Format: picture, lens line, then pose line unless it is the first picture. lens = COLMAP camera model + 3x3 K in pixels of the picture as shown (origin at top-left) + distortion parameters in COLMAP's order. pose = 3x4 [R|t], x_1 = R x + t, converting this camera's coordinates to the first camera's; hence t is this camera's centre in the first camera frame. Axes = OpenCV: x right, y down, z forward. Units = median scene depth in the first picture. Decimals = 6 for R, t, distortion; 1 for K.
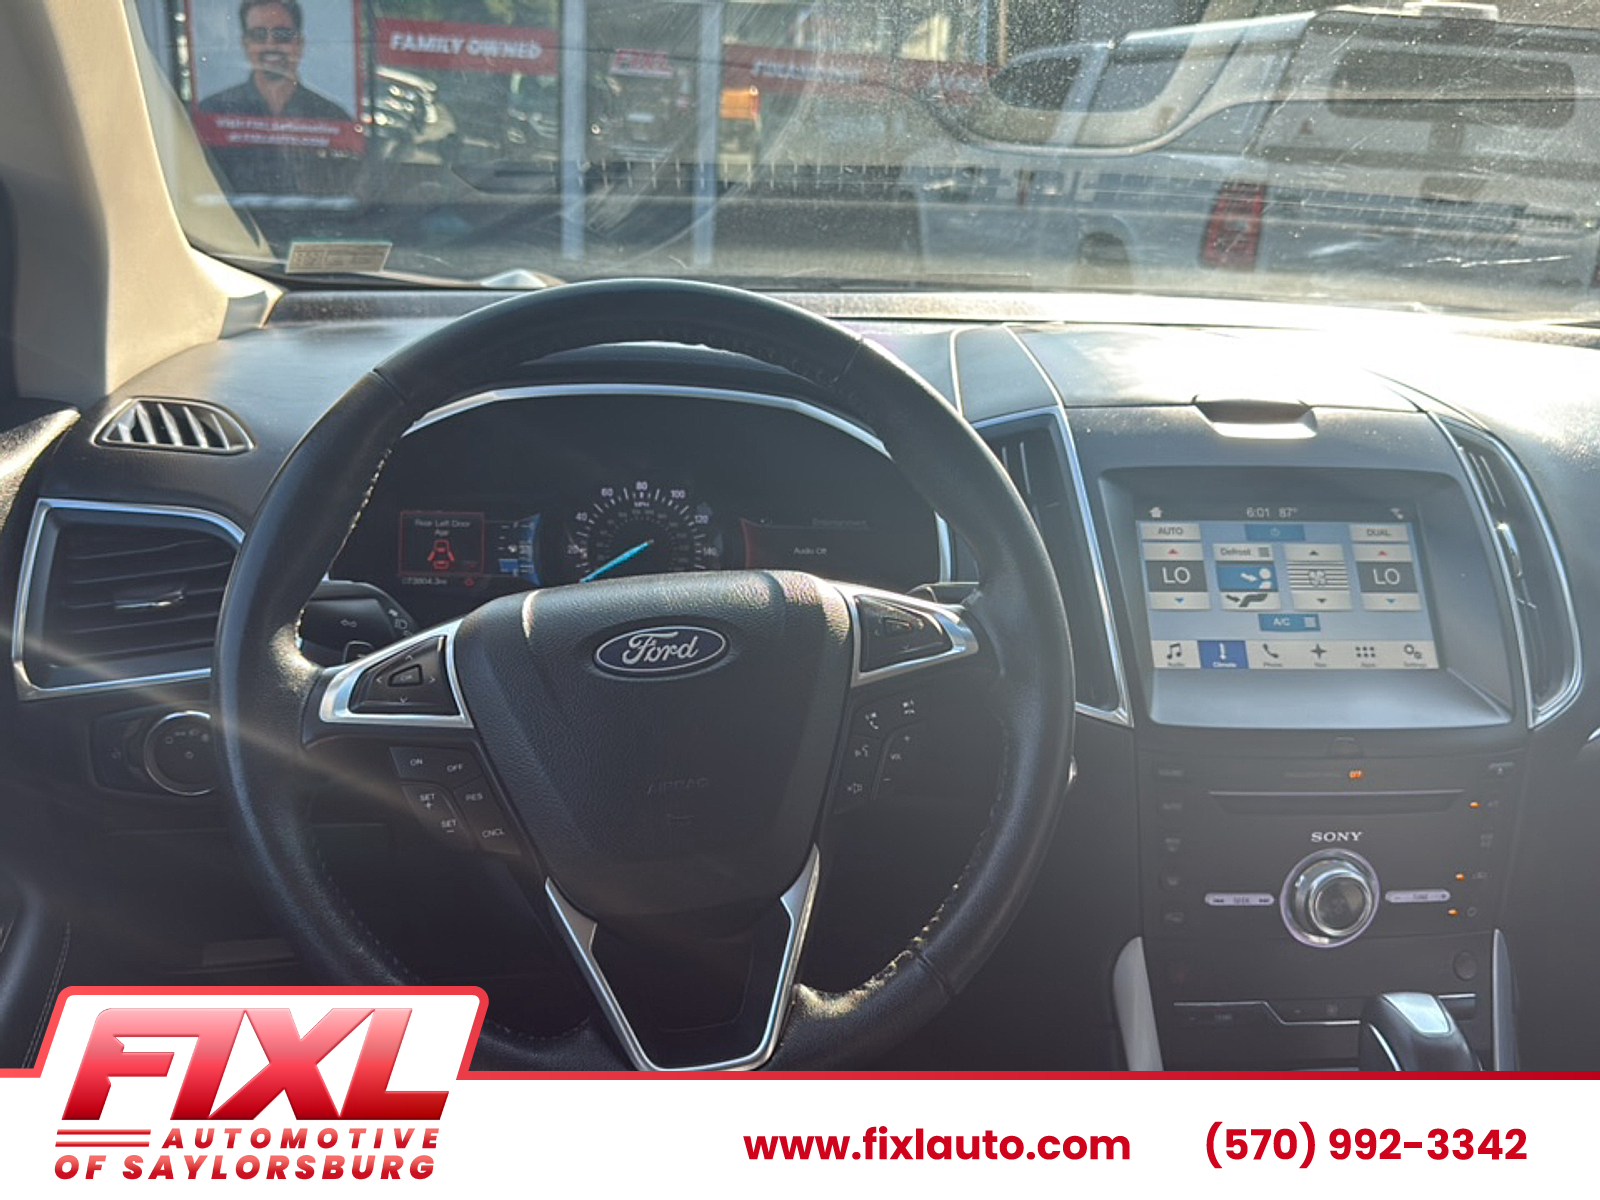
lens RADIAL K [[1453.0, 0, 800.0], [0, 1453.0, 600.0], [0, 0, 1]] dist [0.204960, -0.497753]
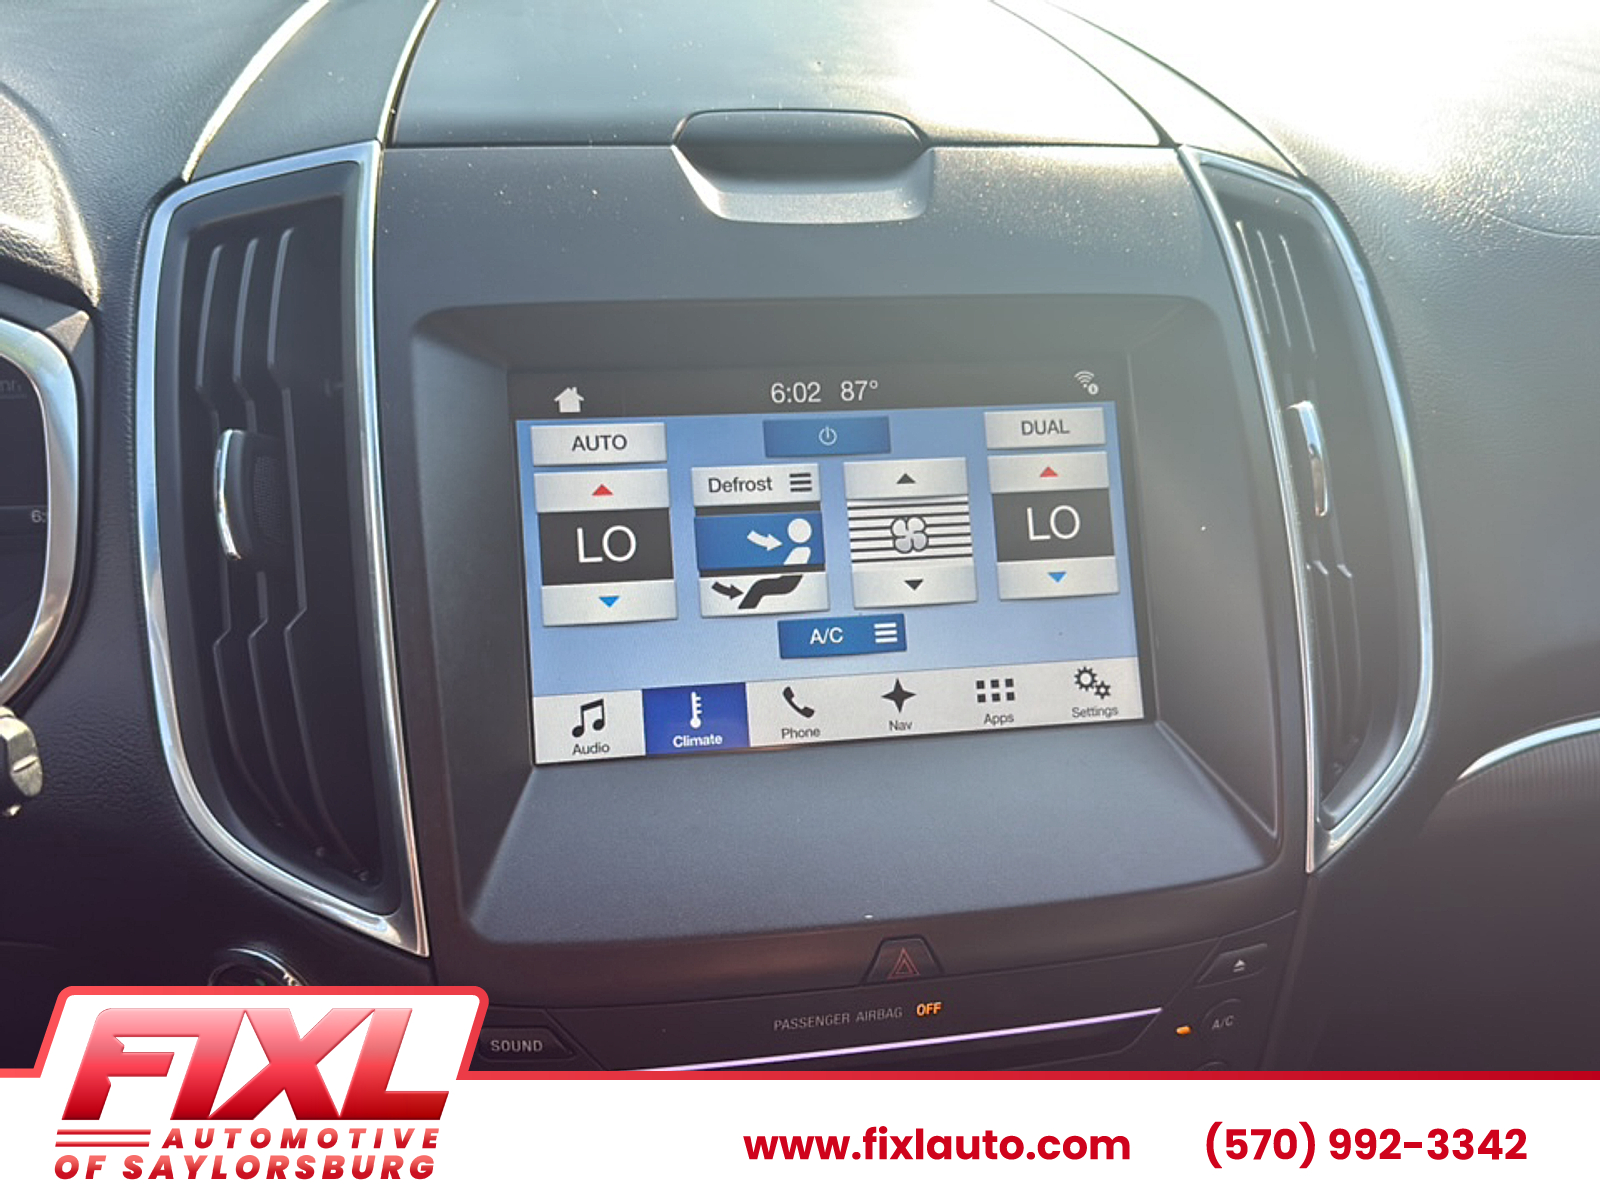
lens RADIAL K [[1465.0, 0, 800.0], [0, 1465.0, 600.0], [0, 0, 1]] dist [0.150310, -0.376015]
pose [[0.997583, -0.028530, 0.063357, 0.286436], [0.012028, 0.968957, 0.246937, -0.113259], [-0.068435, -0.245578, 0.966958, 0.541703]]
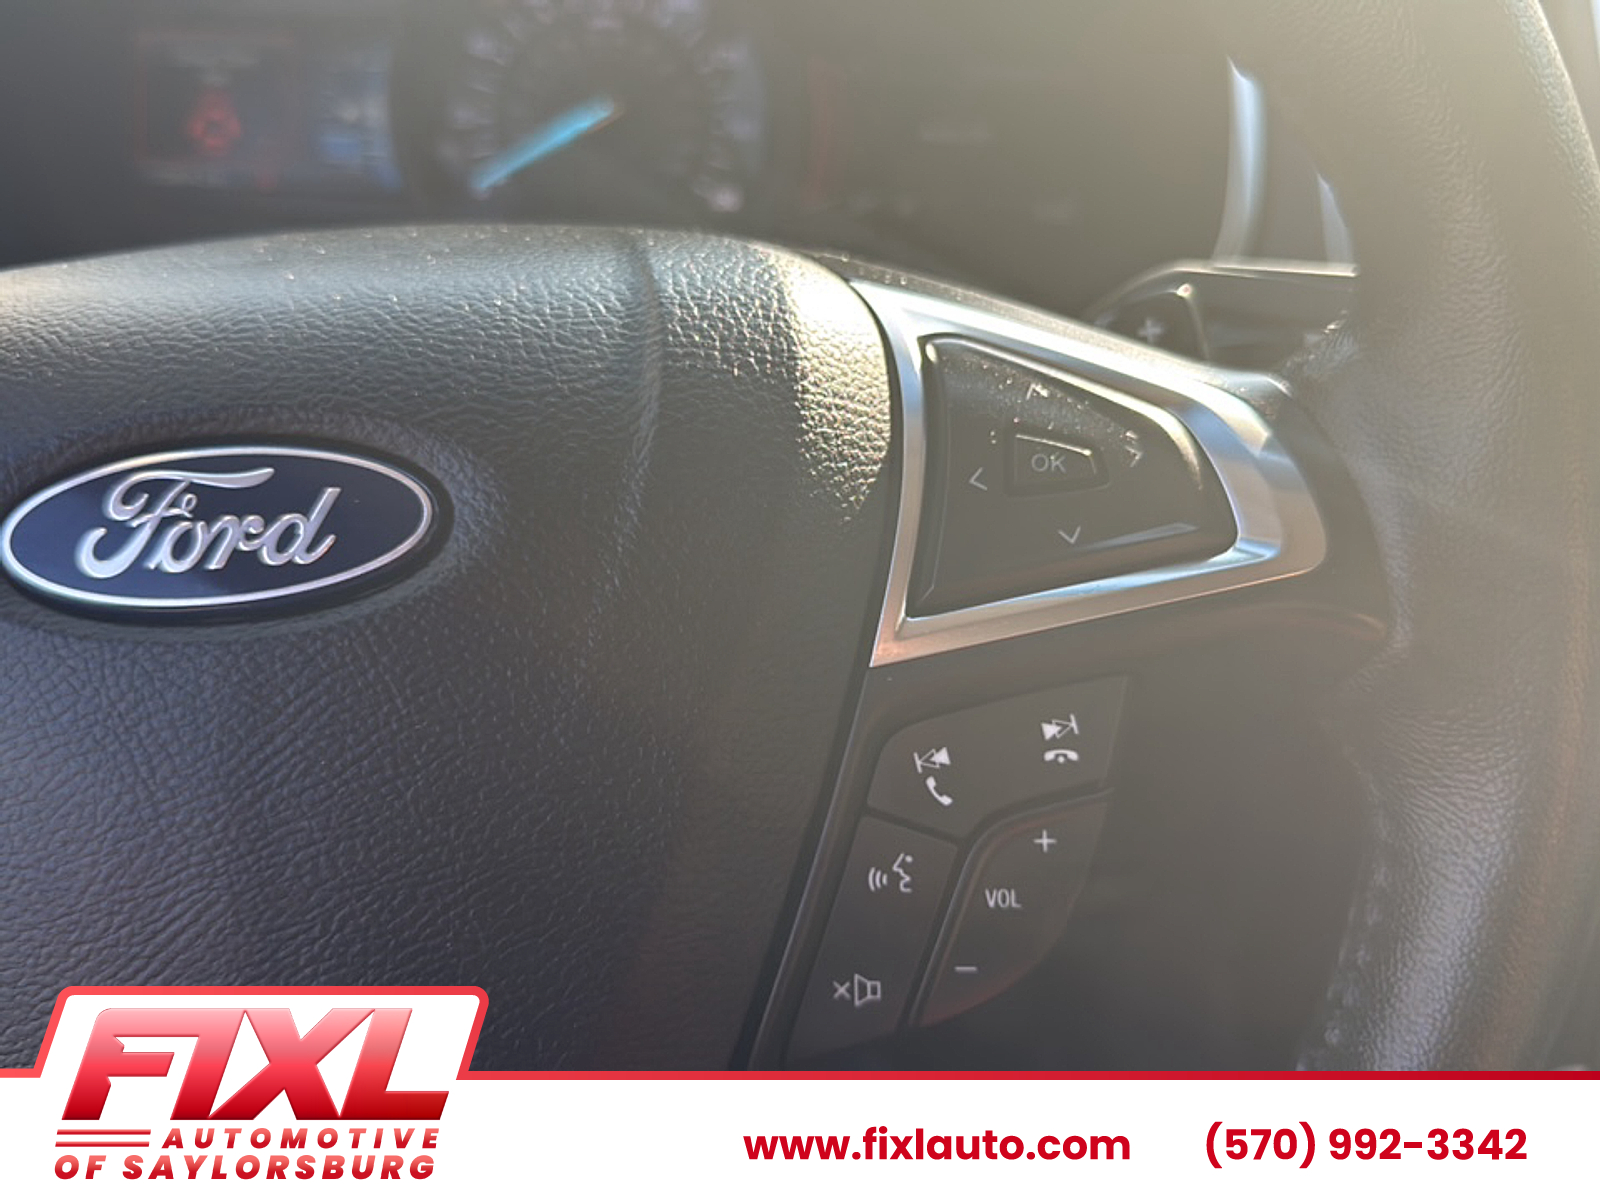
lens RADIAL K [[1453.0, 0, 800.0], [0, 1453.0, 600.0], [0, 0, 1]] dist [0.204960, -0.497753]
pose [[0.985934, 0.078751, -0.147418, 0.047695], [-0.033186, 0.956713, 0.289134, -0.030370], [0.163806, -0.280175, 0.945870, 0.531259]]
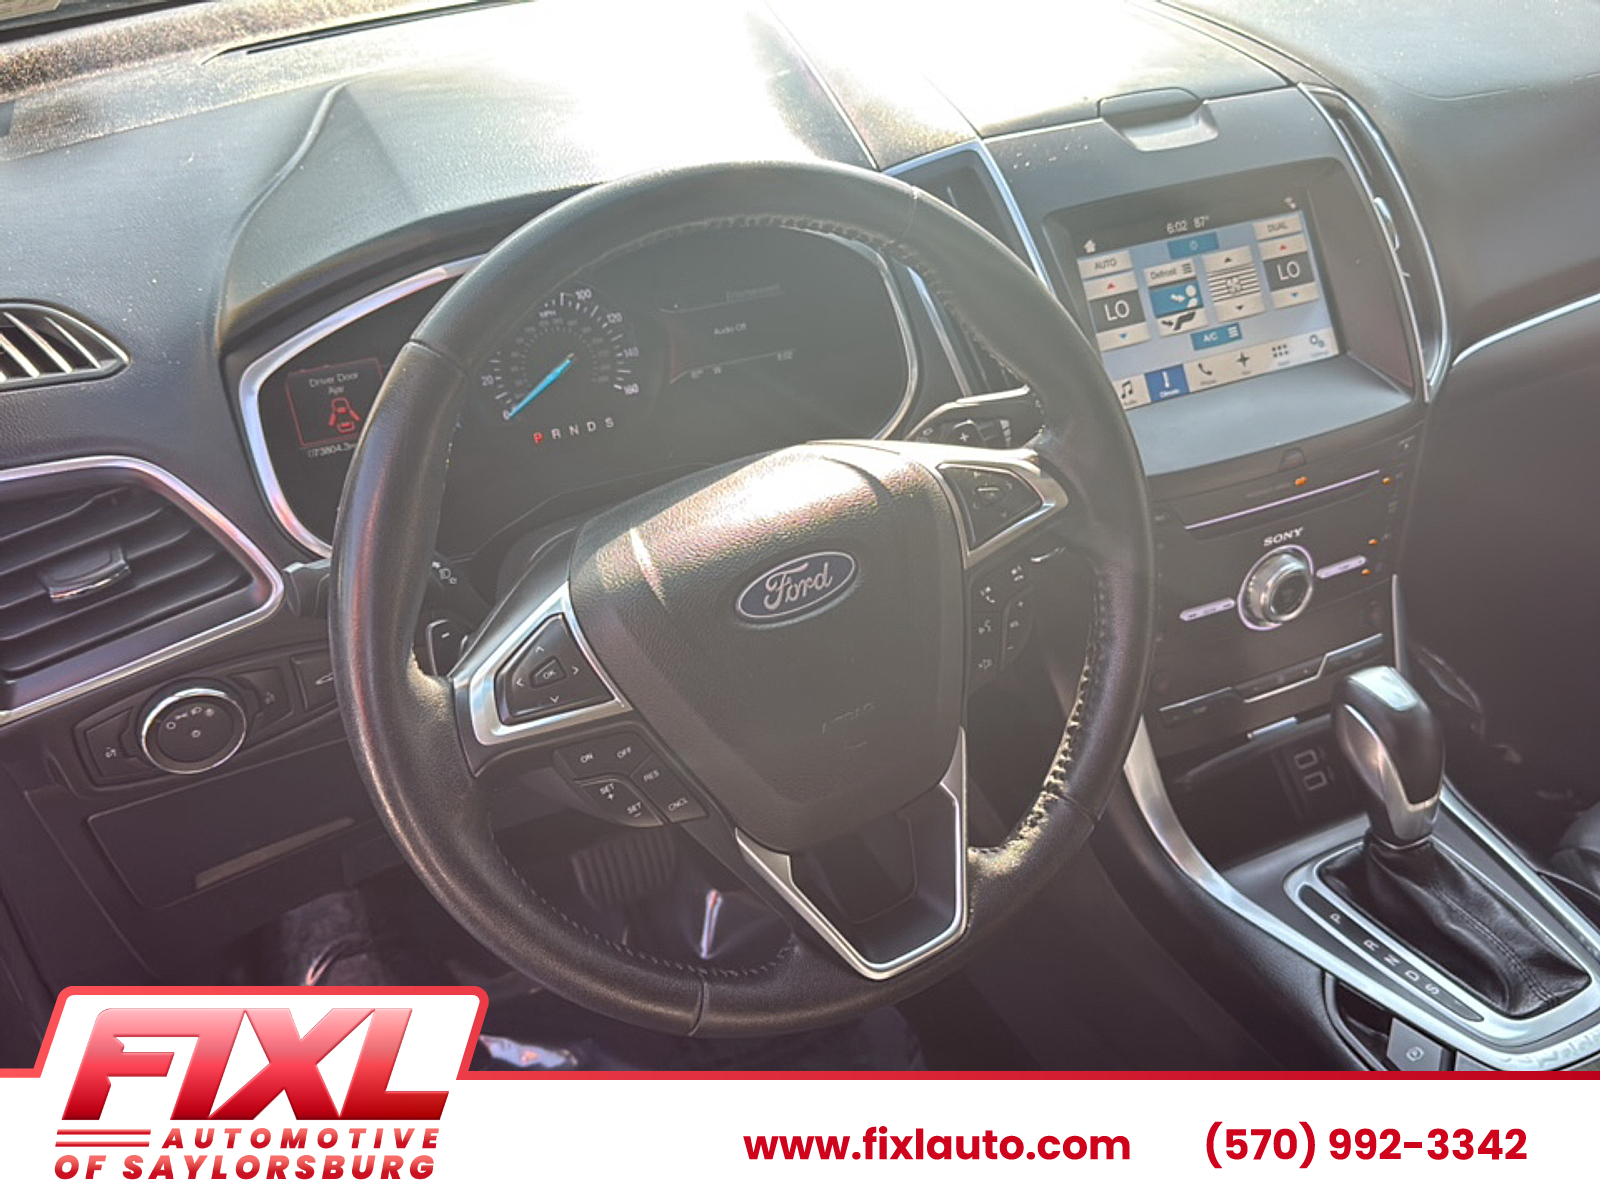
lens RADIAL K [[1453.0, 0, 800.0], [0, 1453.0, 600.0], [0, 0, 1]] dist [0.204960, -0.497753]
pose [[0.944685, -0.223781, 0.239773, -0.236591], [0.132714, 0.929360, 0.344495, -0.209001], [-0.299927, -0.293618, 0.907652, 0.087363]]
